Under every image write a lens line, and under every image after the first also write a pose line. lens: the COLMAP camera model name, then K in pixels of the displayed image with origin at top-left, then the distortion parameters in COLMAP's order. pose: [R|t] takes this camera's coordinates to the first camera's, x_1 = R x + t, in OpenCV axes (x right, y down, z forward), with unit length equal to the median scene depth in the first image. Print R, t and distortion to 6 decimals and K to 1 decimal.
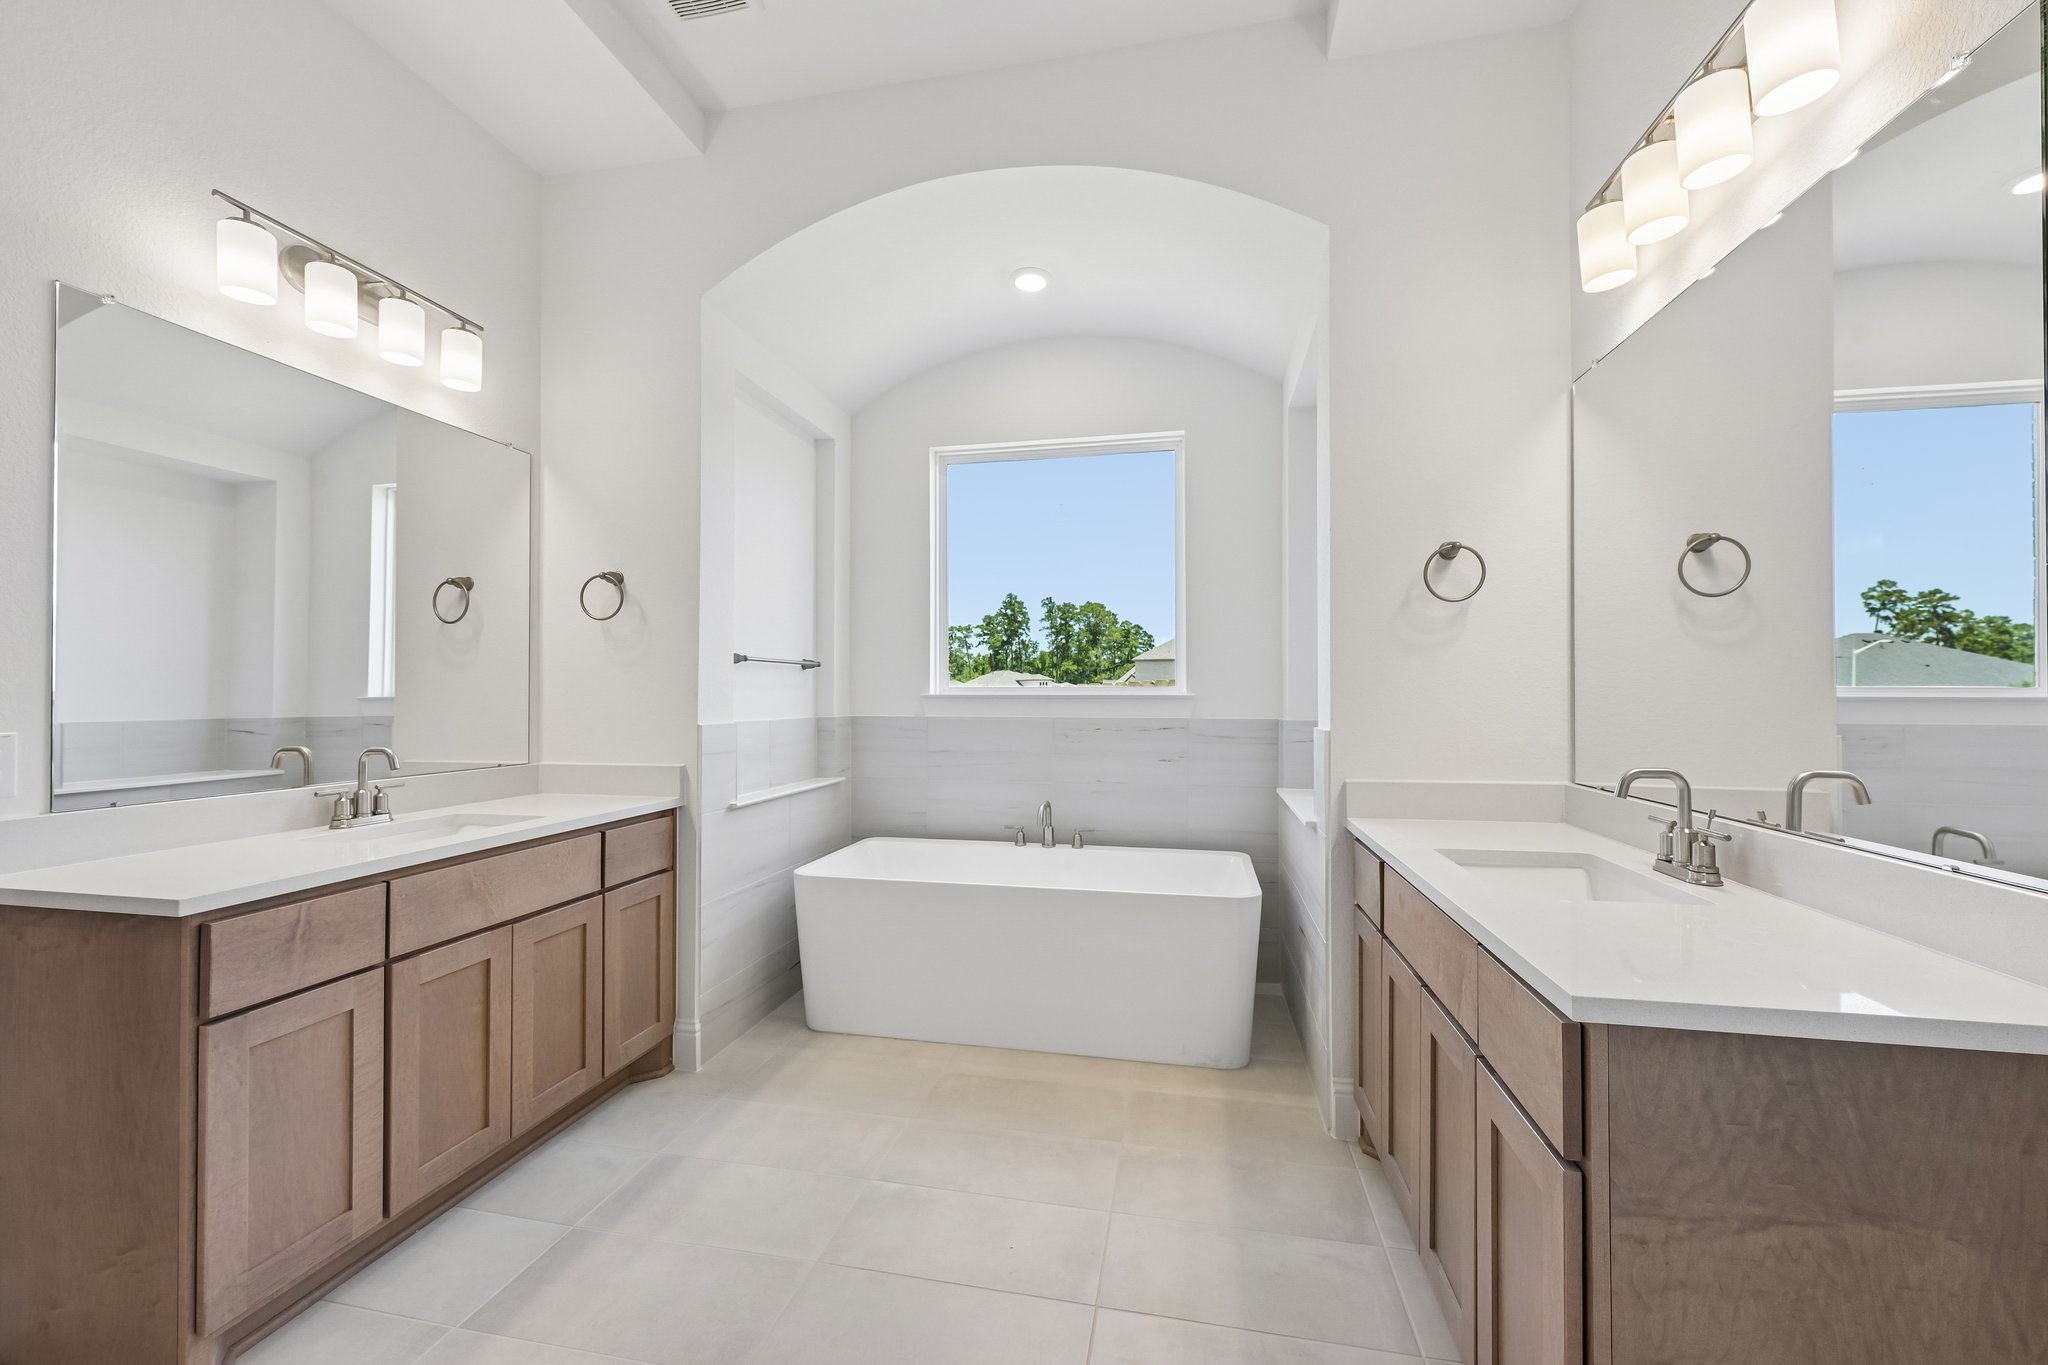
lens RADIAL K [[817.8, 0, 1017.6], [0, 817.8, 690.8], [0, 0, 1]] dist [-0.001185, -0.000134]
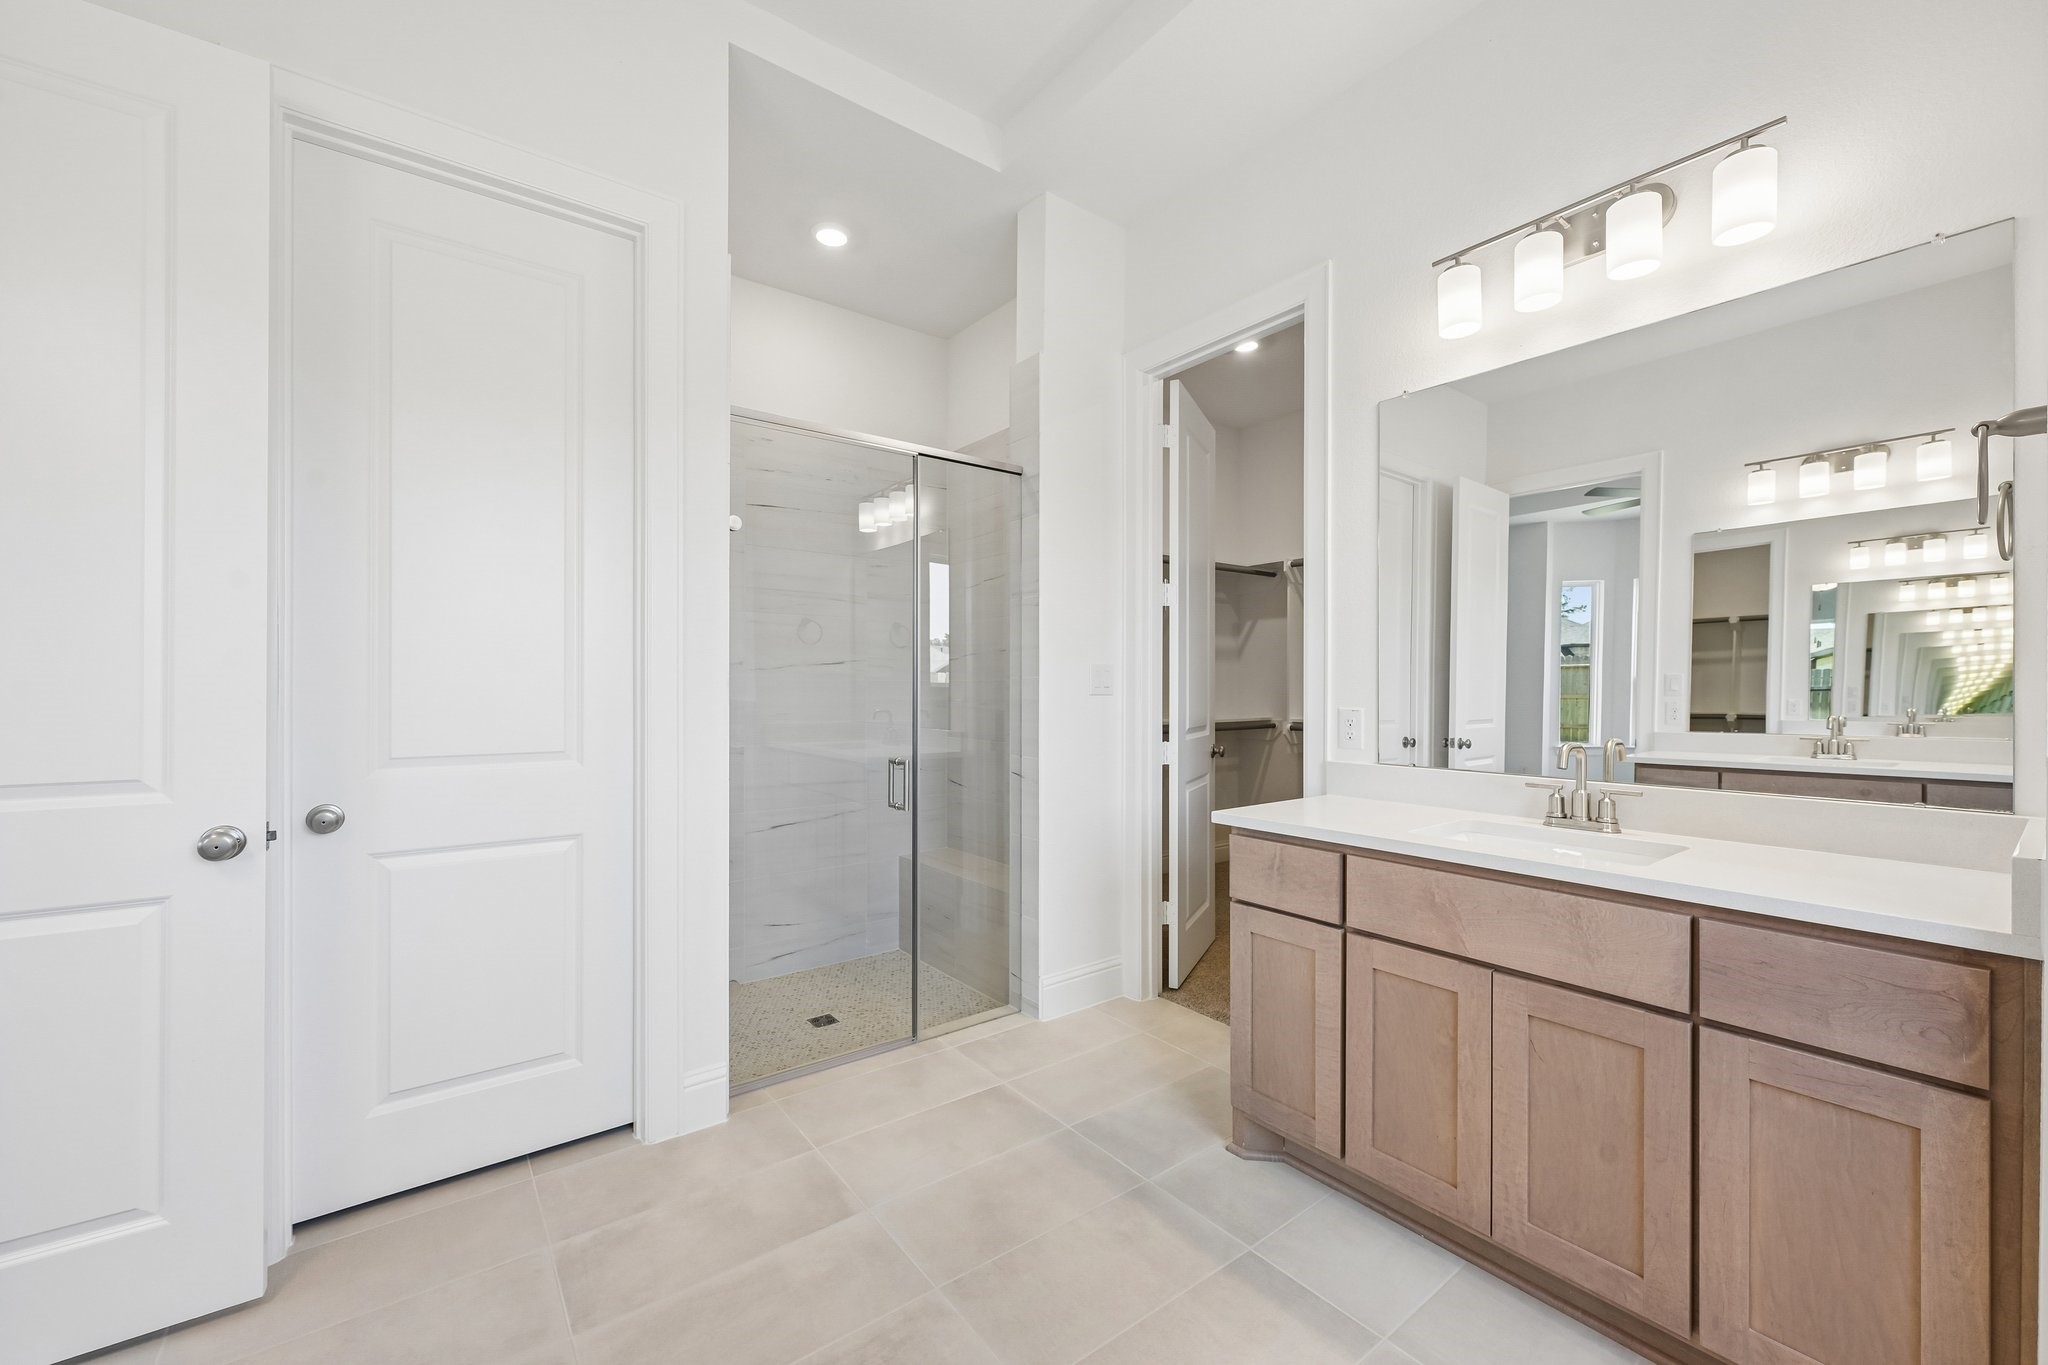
lens RADIAL K [[817.8, 0, 1021.0], [0, 817.8, 693.3], [0, 0, 1]] dist [-0.001185, -0.000134]
pose [[-0.672350, 0.001258, -0.740232, 0.280662], [0.003660, 0.999992, -0.001624, 0.014118], [0.740224, -0.003801, -0.672349, 1.193190]]
